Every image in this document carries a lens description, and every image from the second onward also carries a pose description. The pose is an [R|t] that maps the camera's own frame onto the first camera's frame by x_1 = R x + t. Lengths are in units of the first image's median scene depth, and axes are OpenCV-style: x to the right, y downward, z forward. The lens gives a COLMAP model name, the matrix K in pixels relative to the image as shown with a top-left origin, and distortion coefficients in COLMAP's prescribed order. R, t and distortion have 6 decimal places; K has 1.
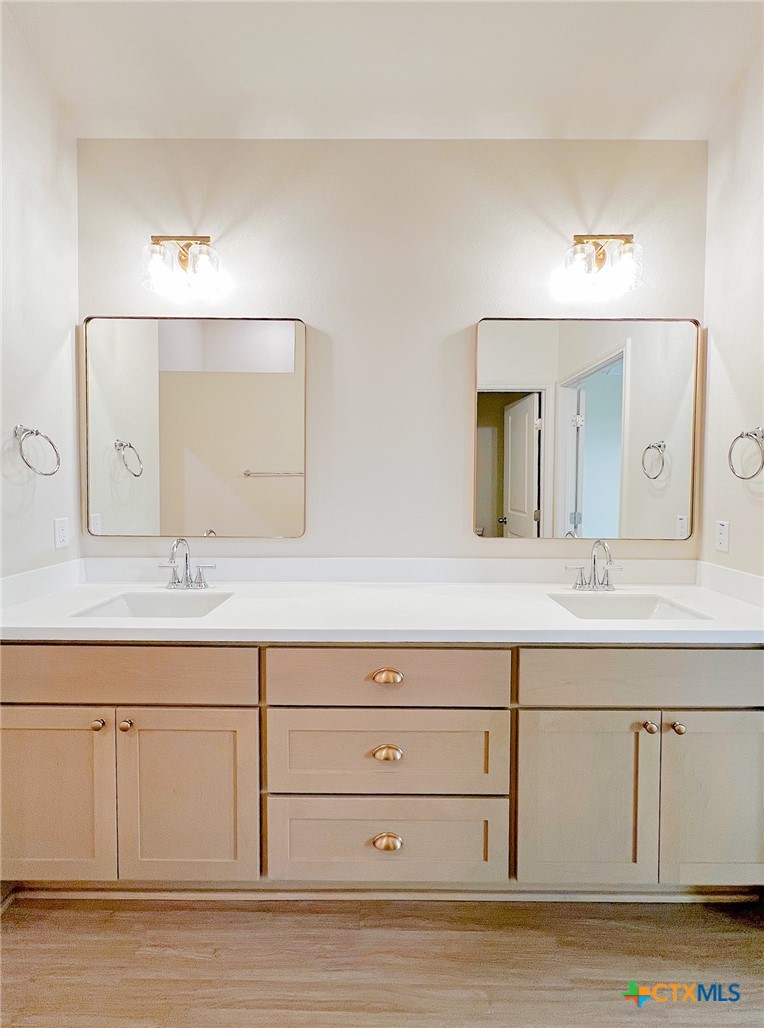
lens RADIAL K [[445.3, 0, 382.5], [0, 445.3, 495.6], [0, 0, 1]] dist [0.000041, 0.000108]
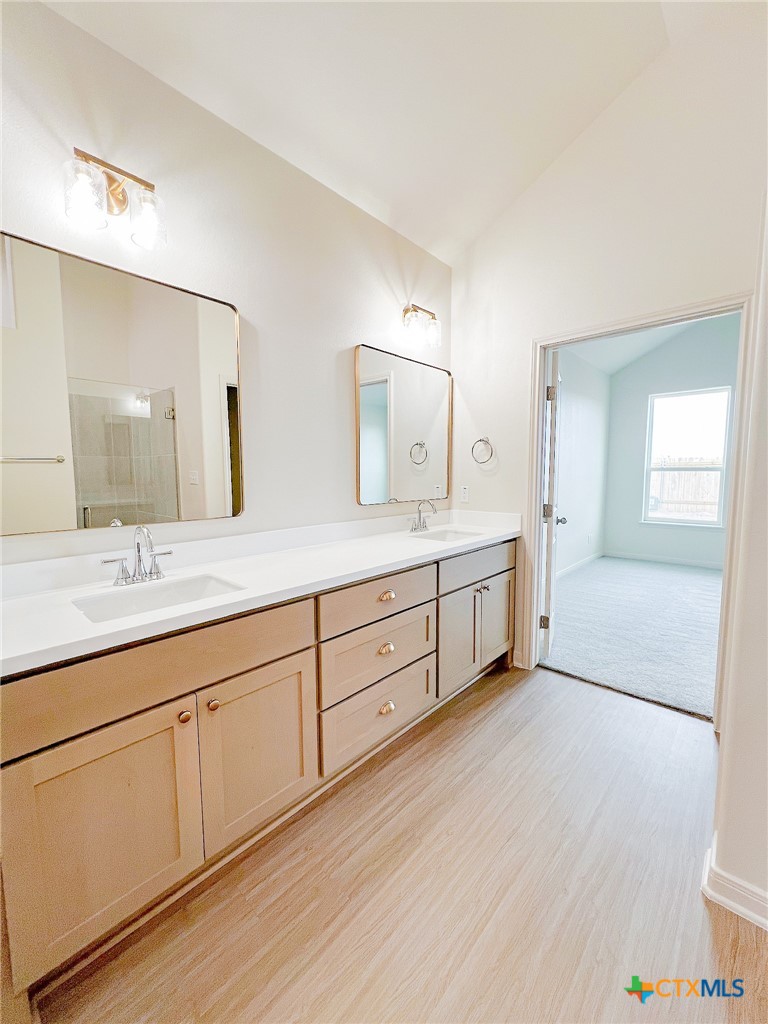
lens RADIAL K [[427.3, 0, 386.3], [0, 427.3, 510.9], [0, 0, 1]] dist [-0.001021, 0.000134]
pose [[0.657445, -0.074277, 0.749832, -0.969248], [0.028280, 0.996861, 0.073951, 0.023159], [-0.752971, -0.027413, 0.657482, 0.088899]]
